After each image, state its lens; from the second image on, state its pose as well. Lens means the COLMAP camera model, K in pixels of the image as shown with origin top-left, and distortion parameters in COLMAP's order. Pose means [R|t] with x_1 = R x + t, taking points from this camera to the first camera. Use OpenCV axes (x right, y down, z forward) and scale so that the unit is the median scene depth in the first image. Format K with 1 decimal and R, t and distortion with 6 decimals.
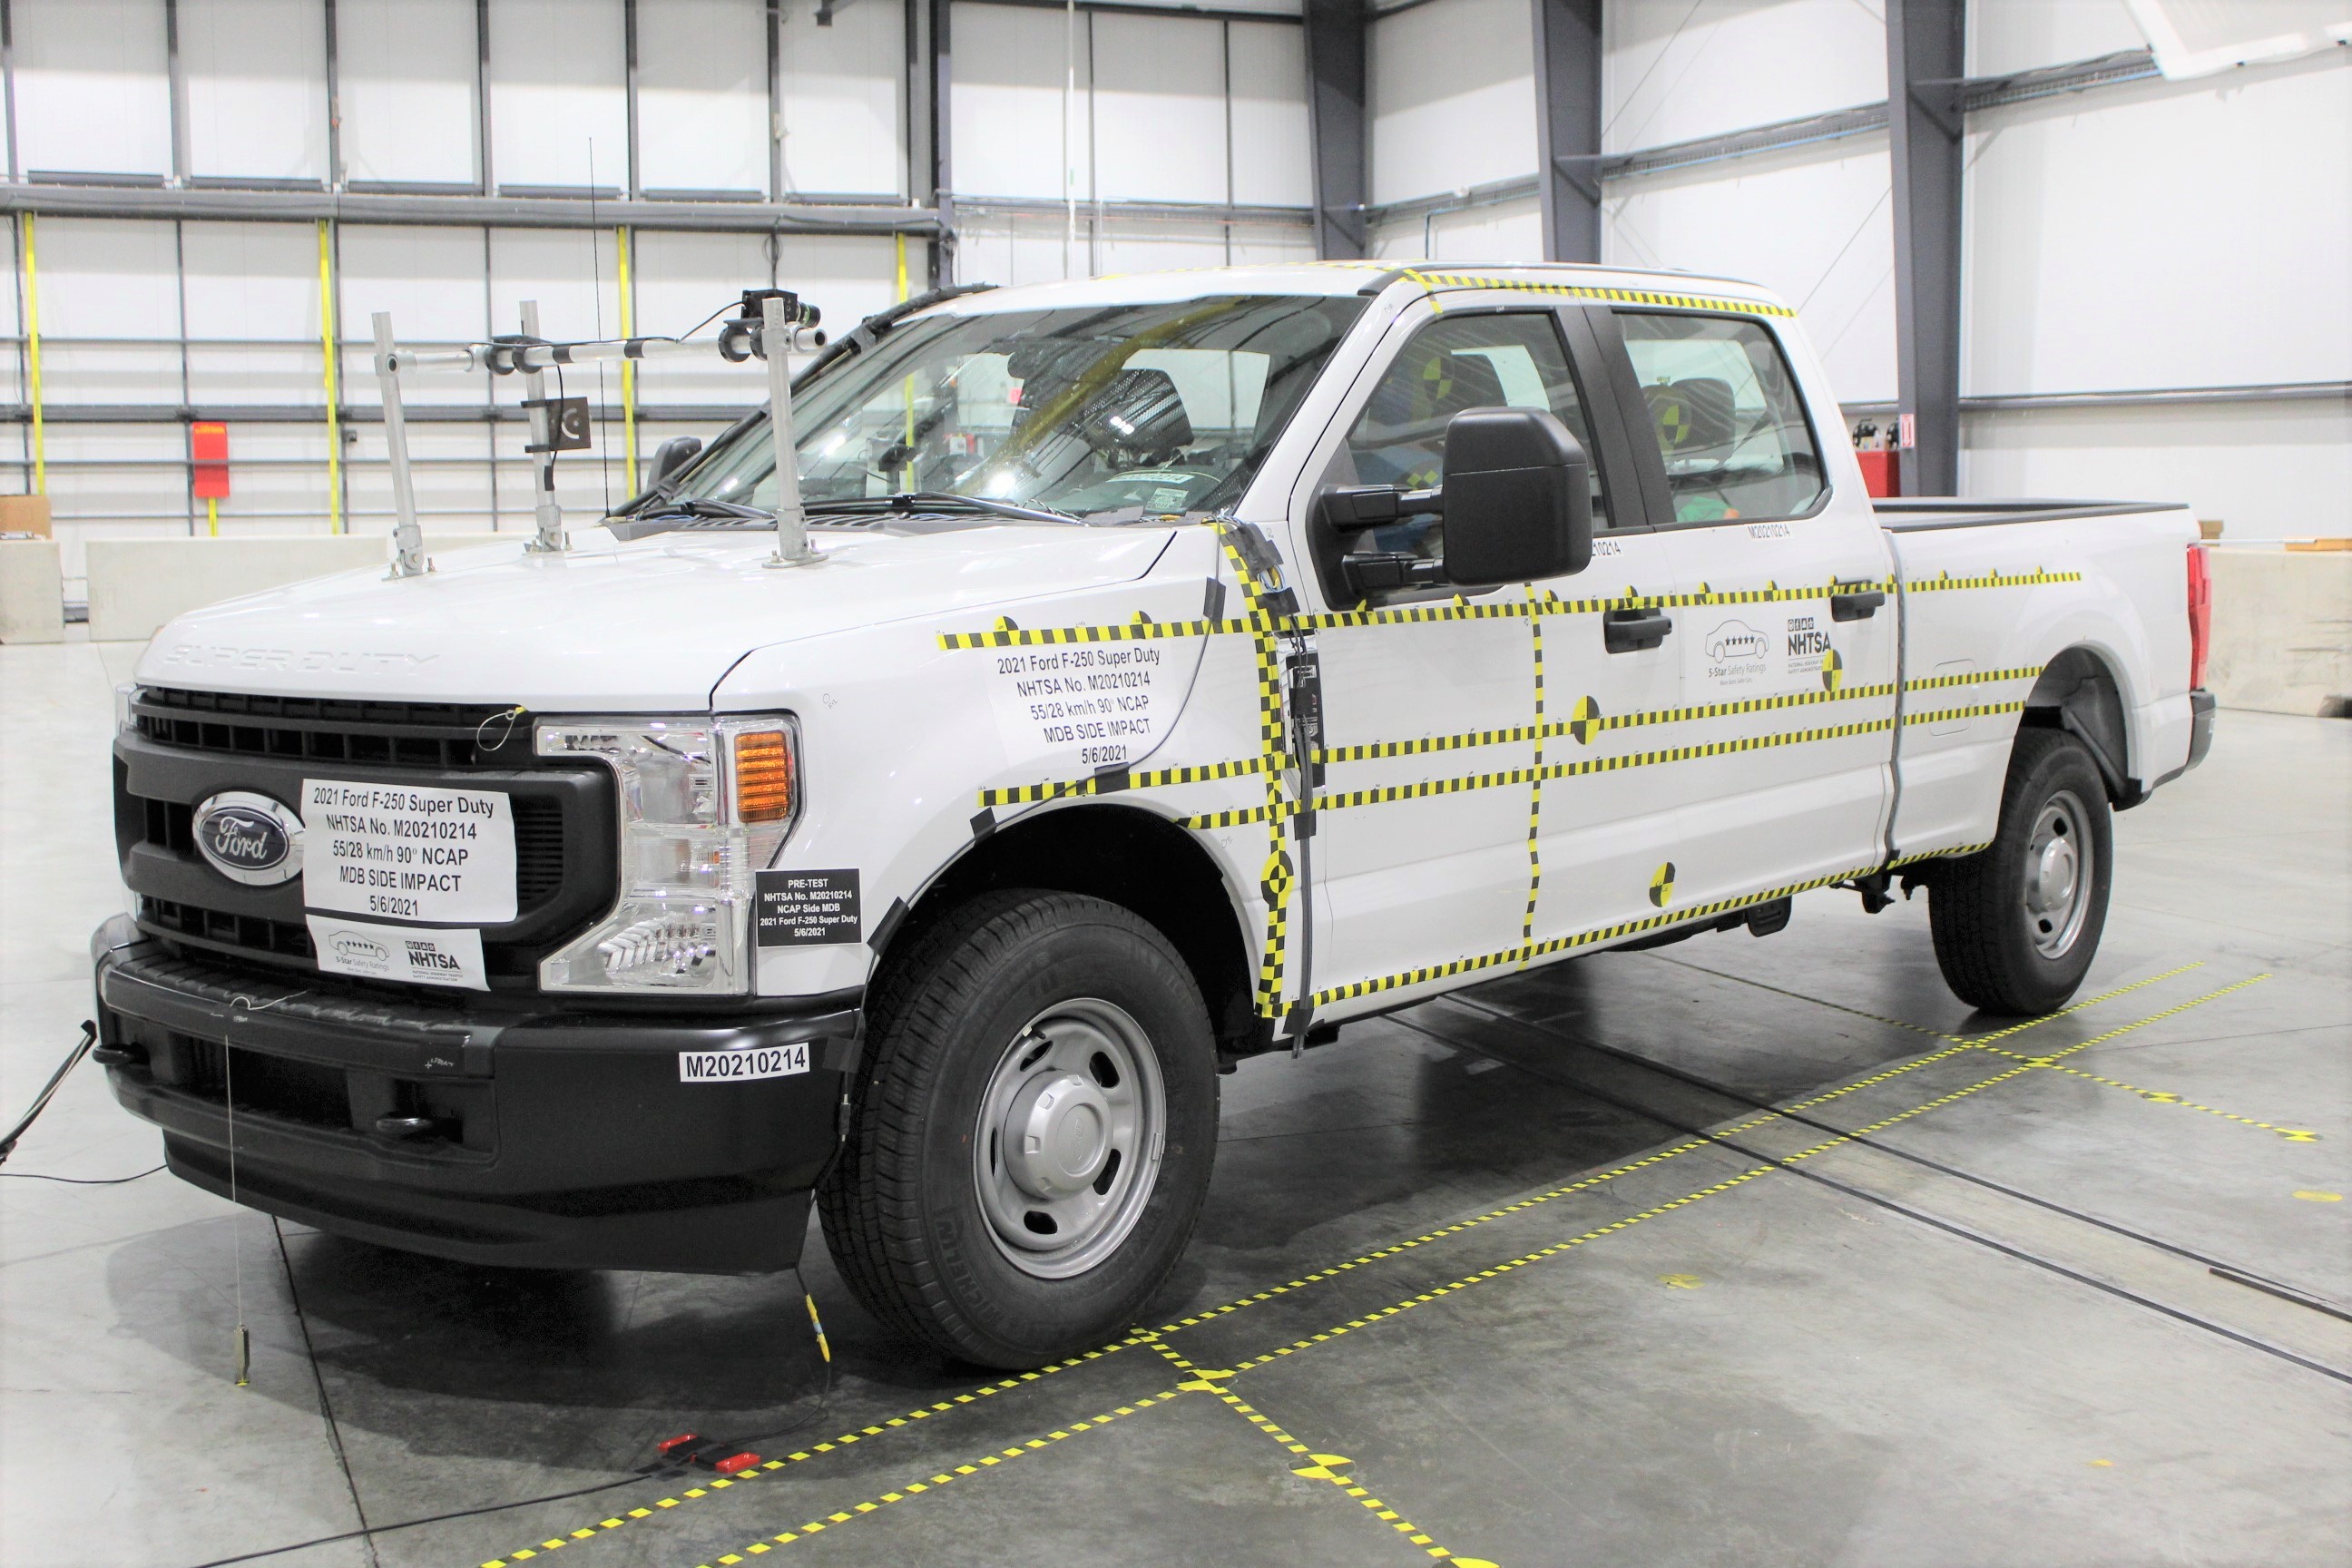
lens RADIAL K [[2812.9, 0, 1176.9], [0, 2812.9, 855.9], [0, 0, 1]] dist [-0.118468, 0.199866]
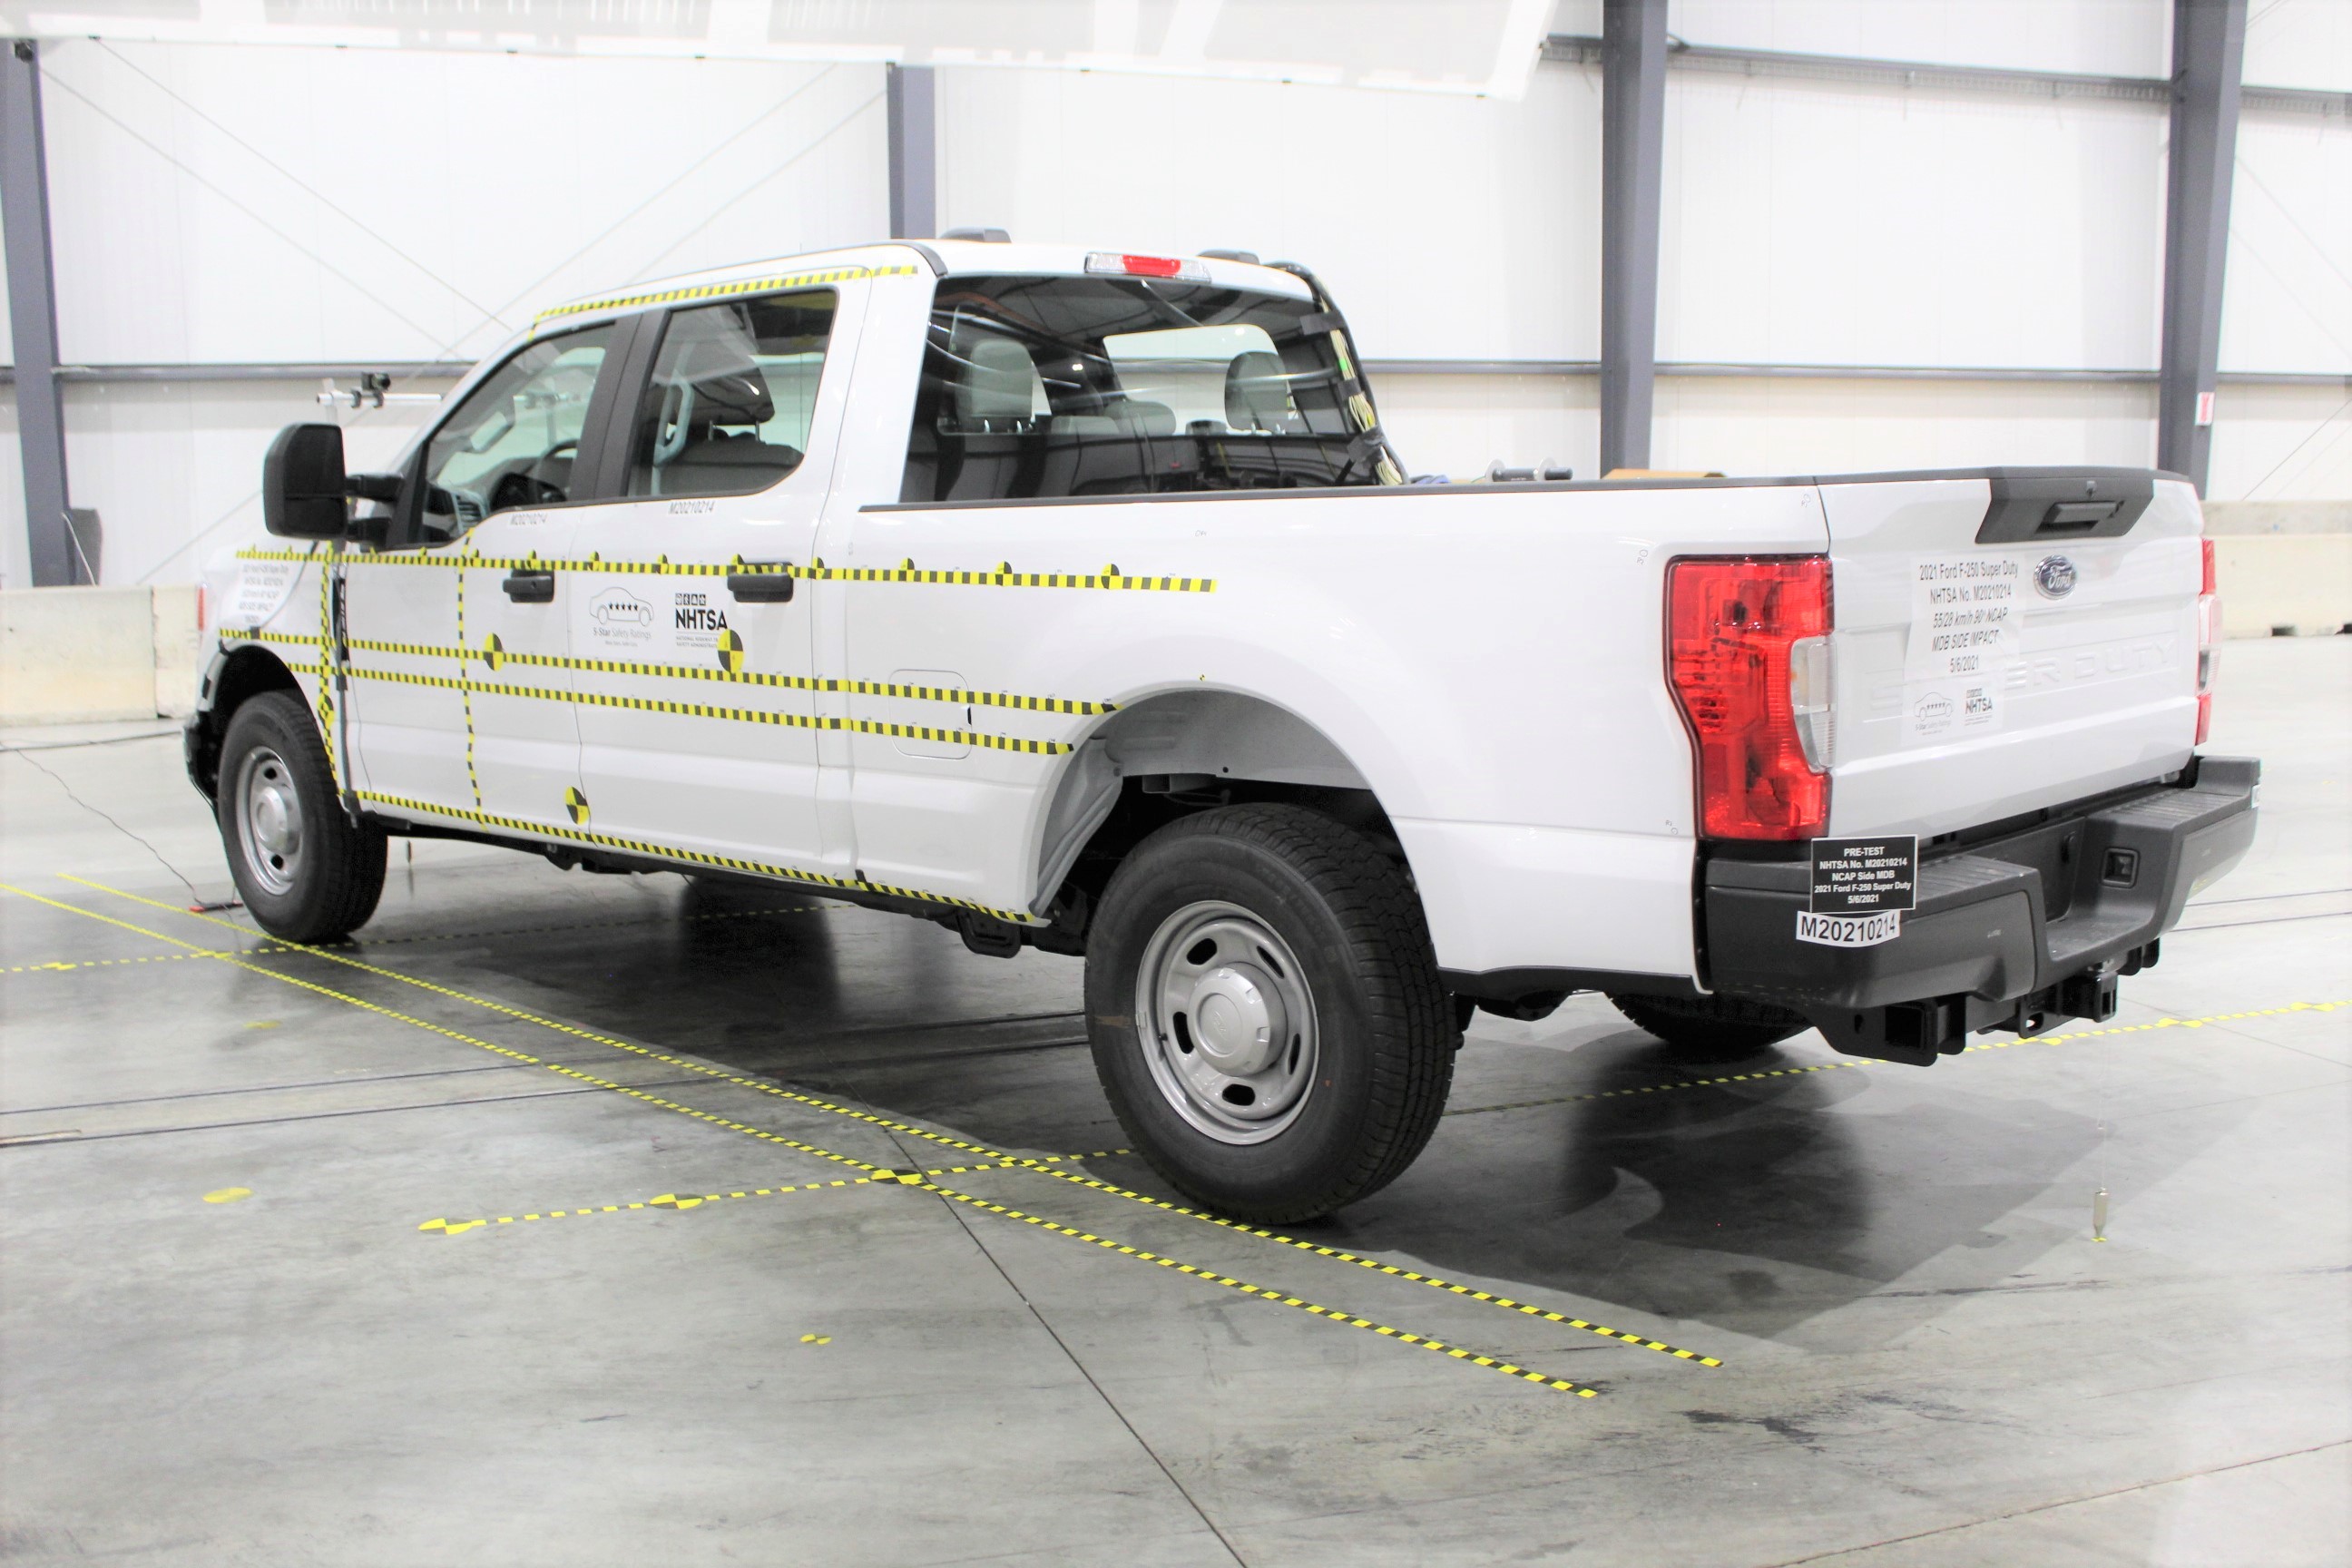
lens RADIAL K [[2307.4, 0, 1177.3], [0, 2307.4, 815.3], [0, 0, 1]] dist [-0.104314, 0.018055]
pose [[-0.055683, 0.155584, -0.986252, 1.246106], [-0.114266, 0.980302, 0.161097, -0.190627], [0.991888, 0.121666, -0.036808, 1.442334]]
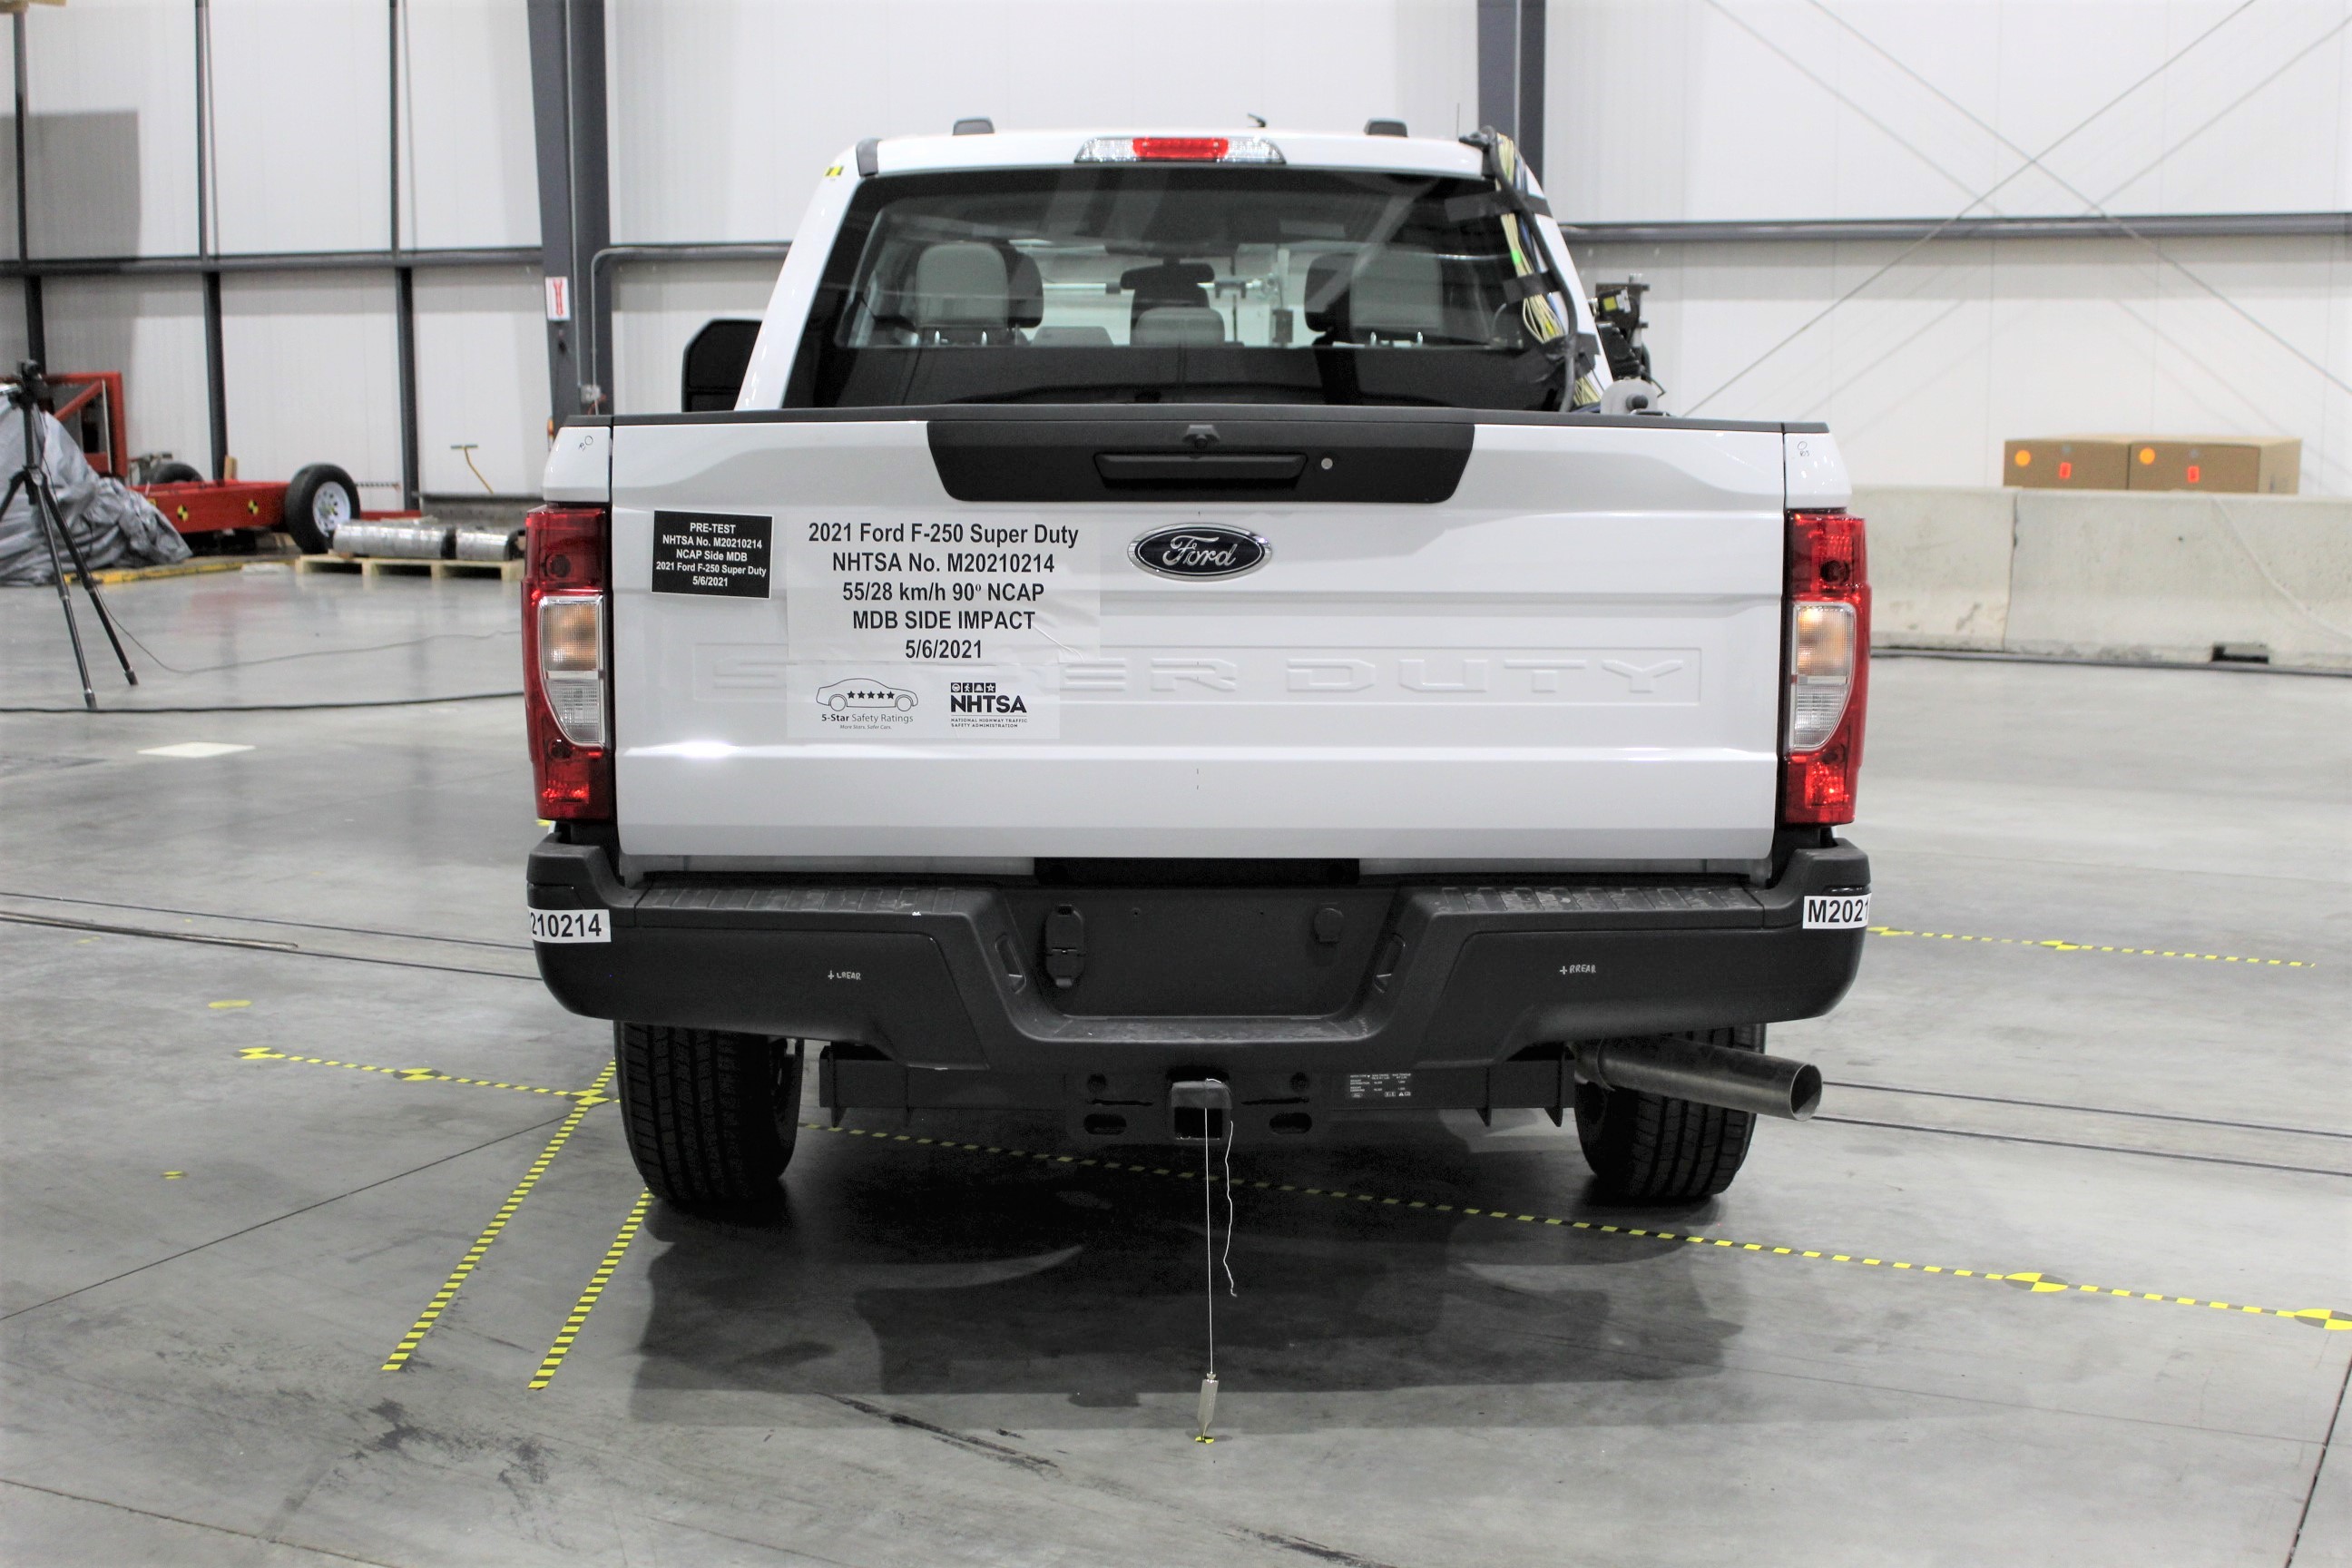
lens RADIAL K [[3067.8, 0, 1176.0], [0, 3067.8, 784.0], [0, 0, 1]] dist [-0.037266, -0.021932]
pose [[-0.753852, 0.095902, -0.650007, 0.983121], [-0.079603, 0.968672, 0.235239, -0.306486], [0.652204, 0.229078, -0.722602, 2.274425]]
